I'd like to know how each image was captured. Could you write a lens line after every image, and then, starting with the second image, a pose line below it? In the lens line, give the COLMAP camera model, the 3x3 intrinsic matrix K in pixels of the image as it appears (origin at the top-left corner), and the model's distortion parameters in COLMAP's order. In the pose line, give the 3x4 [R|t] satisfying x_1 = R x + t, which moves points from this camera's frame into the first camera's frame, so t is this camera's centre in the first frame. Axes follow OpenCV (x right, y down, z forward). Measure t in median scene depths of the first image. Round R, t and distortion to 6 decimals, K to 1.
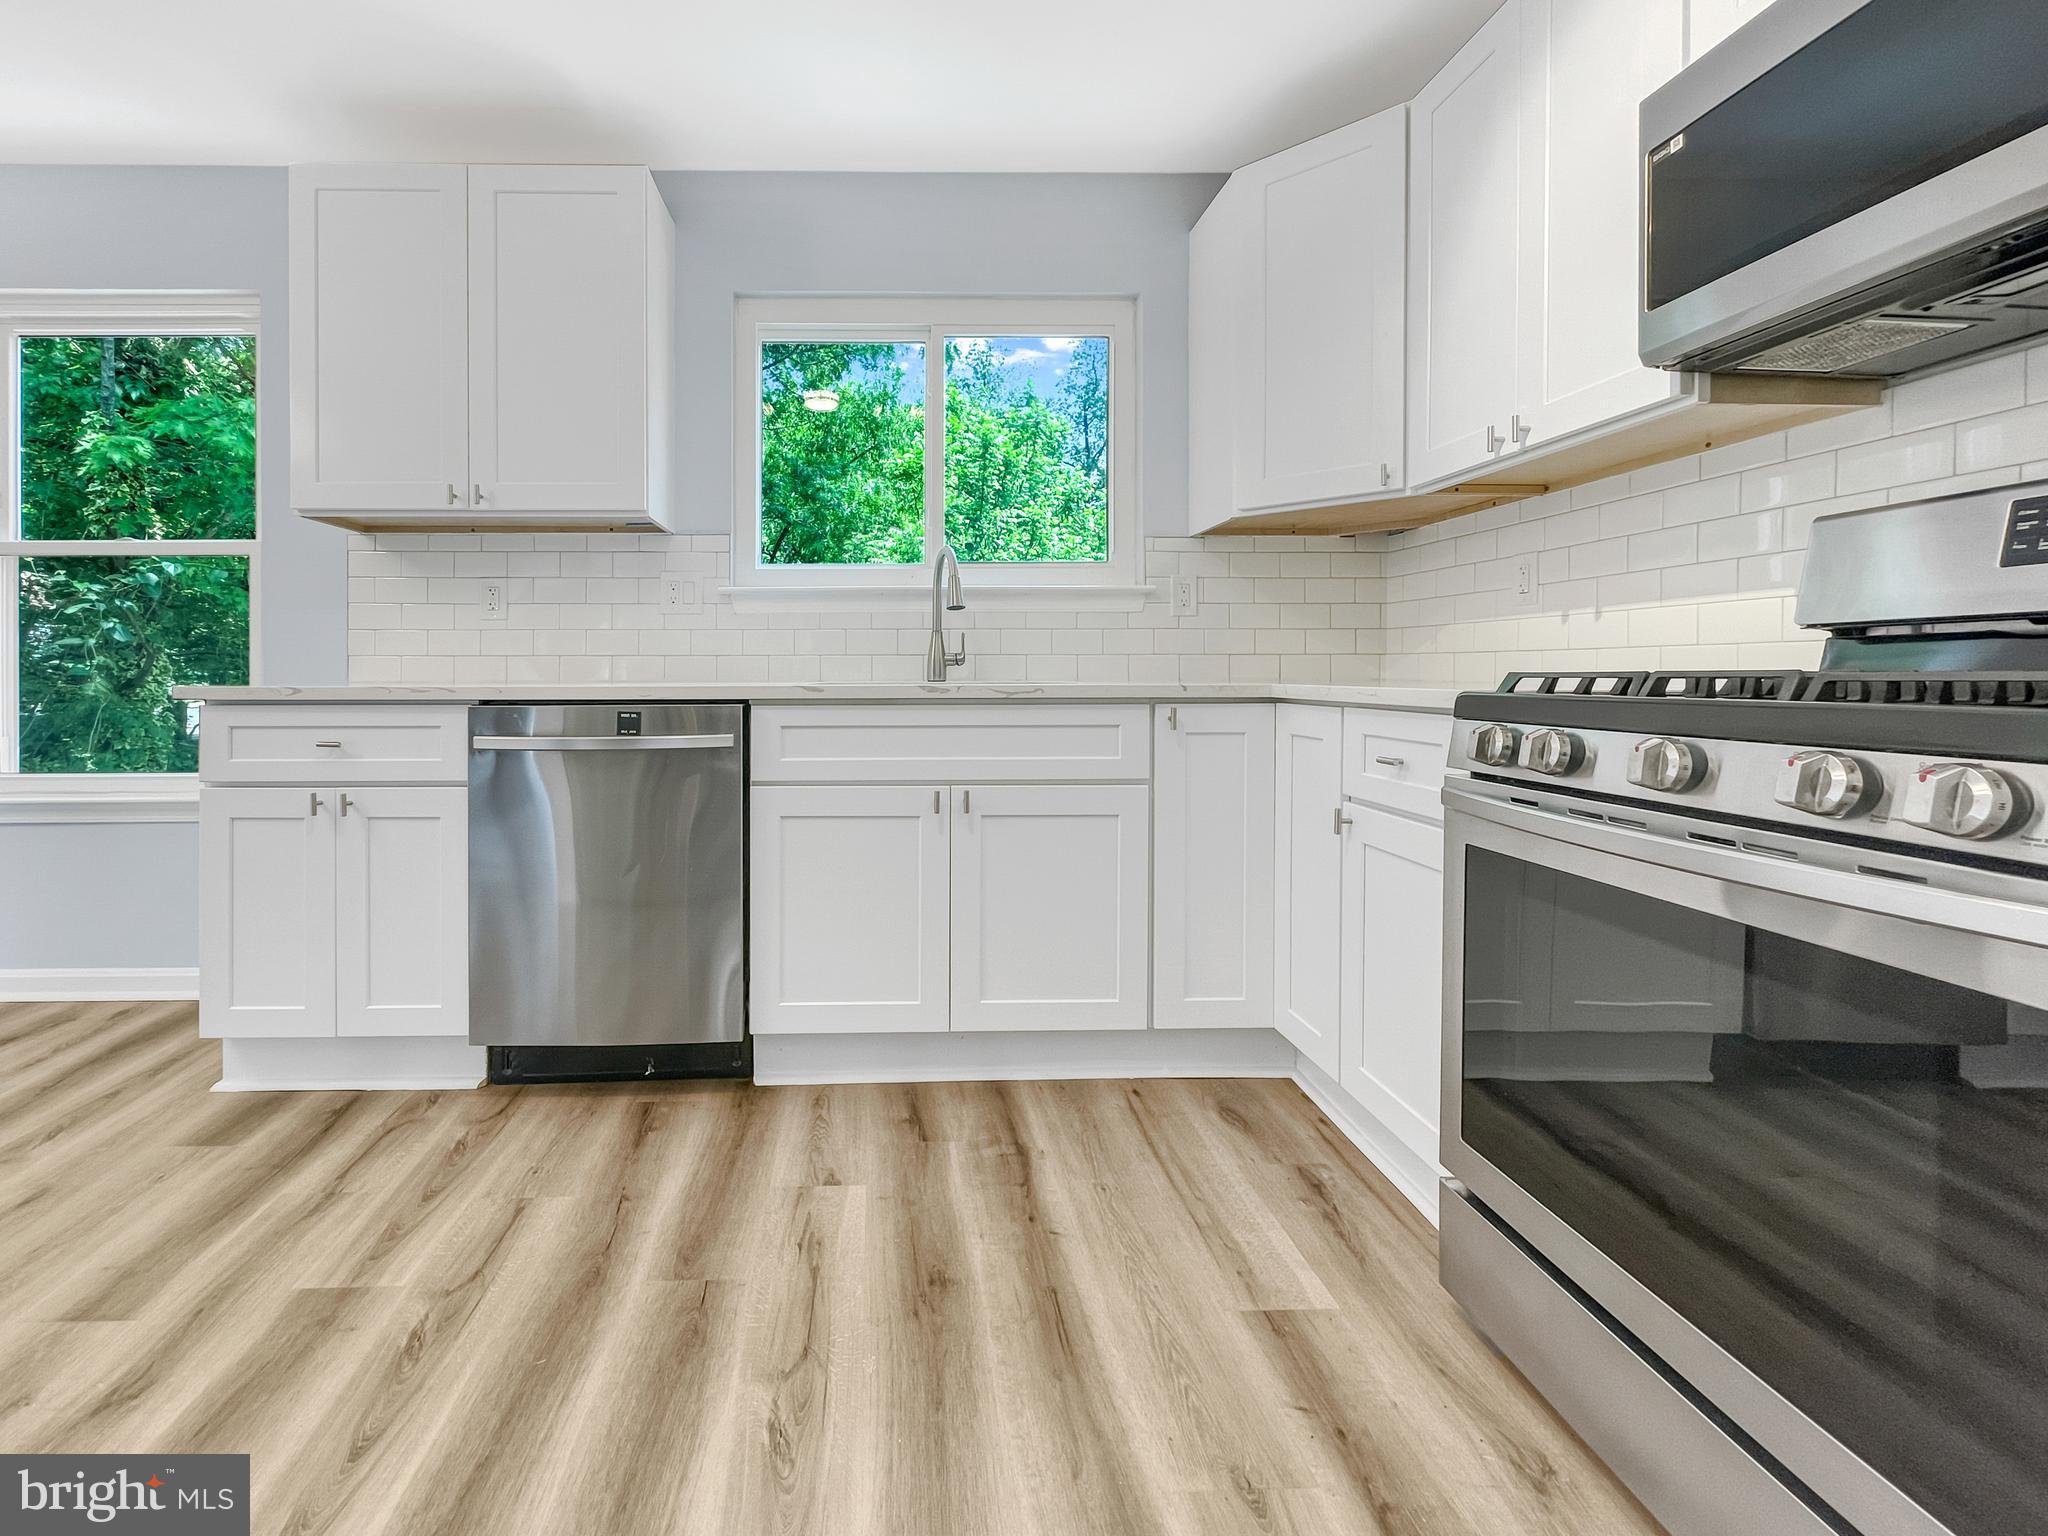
lens RADIAL K [[958.0, 0, 1022.8], [0, 958.0, 676.7], [0, 0, 1]] dist [-0.000337, -0.000085]
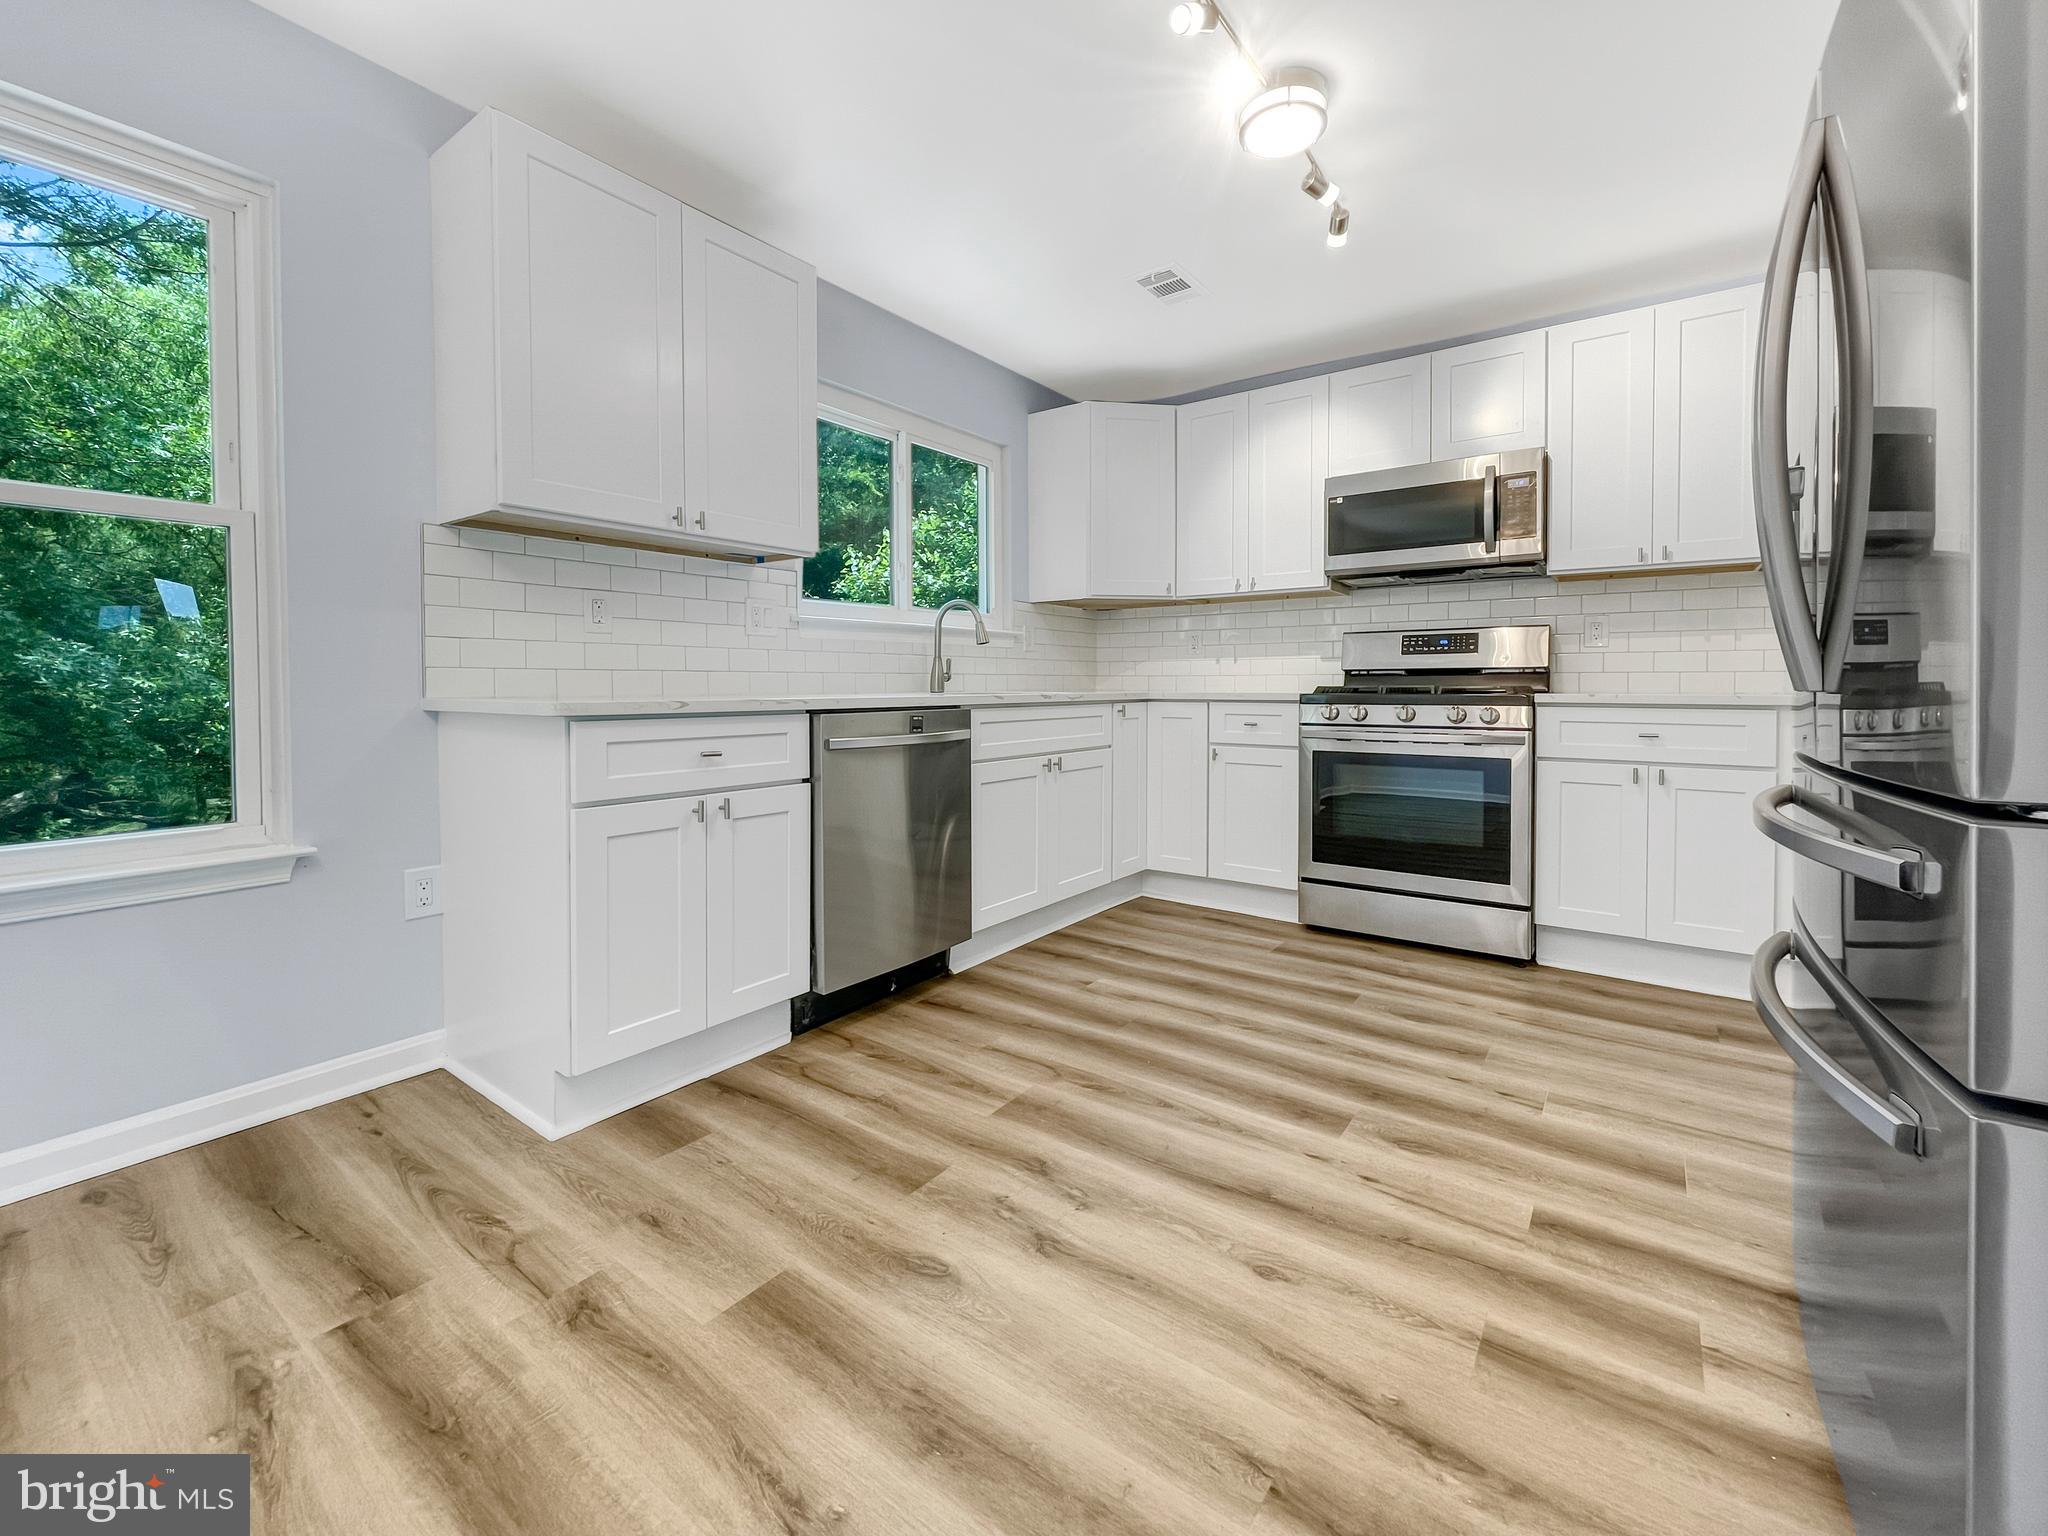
lens RADIAL K [[865.8, 0, 1088.7], [0, 865.8, 700.4], [0, 0, 1]] dist [-0.000352, -0.000028]
pose [[0.567459, -0.014235, 0.823278, -1.247661], [0.004037, 0.999887, 0.014506, -0.001306], [-0.823392, -0.004908, 0.567452, 0.101757]]
